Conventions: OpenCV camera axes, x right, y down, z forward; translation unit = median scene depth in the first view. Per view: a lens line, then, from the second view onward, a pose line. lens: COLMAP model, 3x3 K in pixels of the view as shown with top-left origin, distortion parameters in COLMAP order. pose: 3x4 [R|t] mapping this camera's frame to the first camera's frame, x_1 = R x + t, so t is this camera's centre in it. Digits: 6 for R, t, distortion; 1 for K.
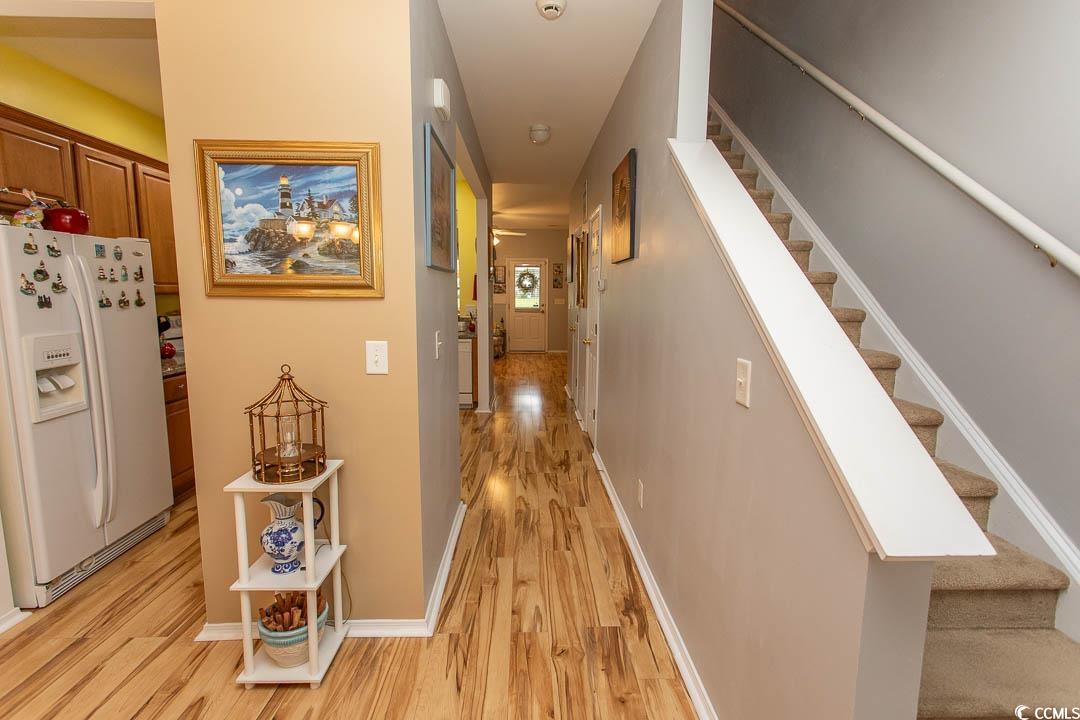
lens RADIAL K [[510.1, 0, 538.9], [0, 510.1, 356.1], [0, 0, 1]] dist [-0.002319, 0.004526]
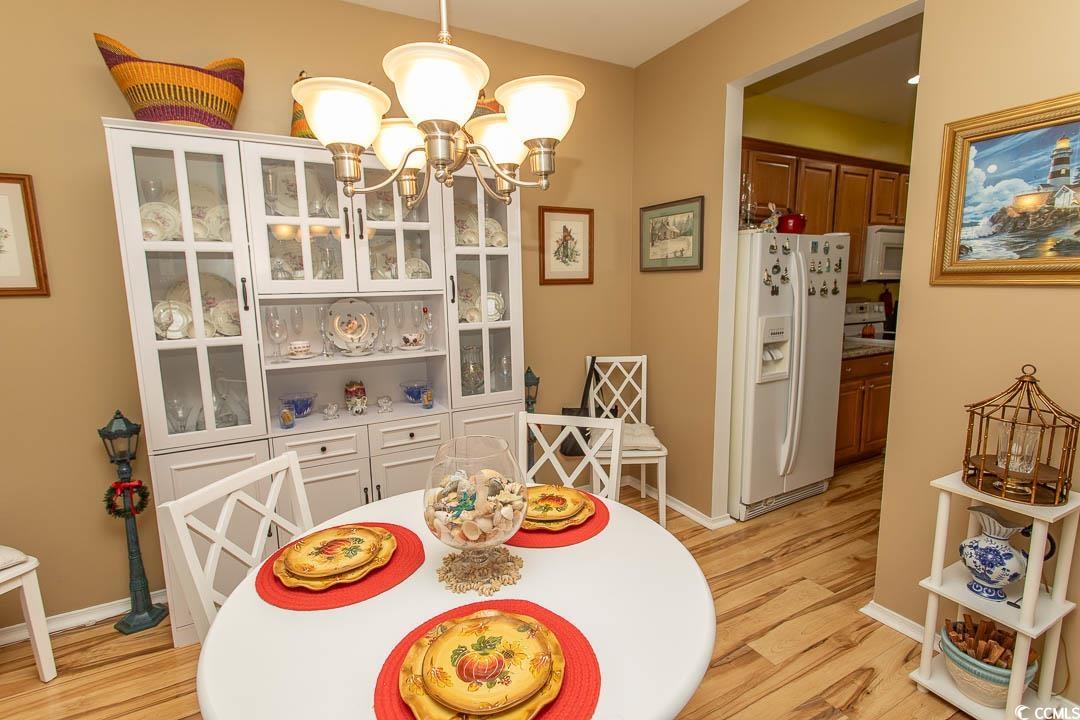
lens RADIAL K [[510.1, 0, 538.9], [0, 510.1, 356.1], [0, 0, 1]] dist [-0.002319, 0.004526]
pose [[0.444148, 0.116470, -0.888351, -0.098374], [-0.096836, 0.991947, 0.081637, 0.011534], [0.890705, 0.049765, 0.451850, -0.109843]]
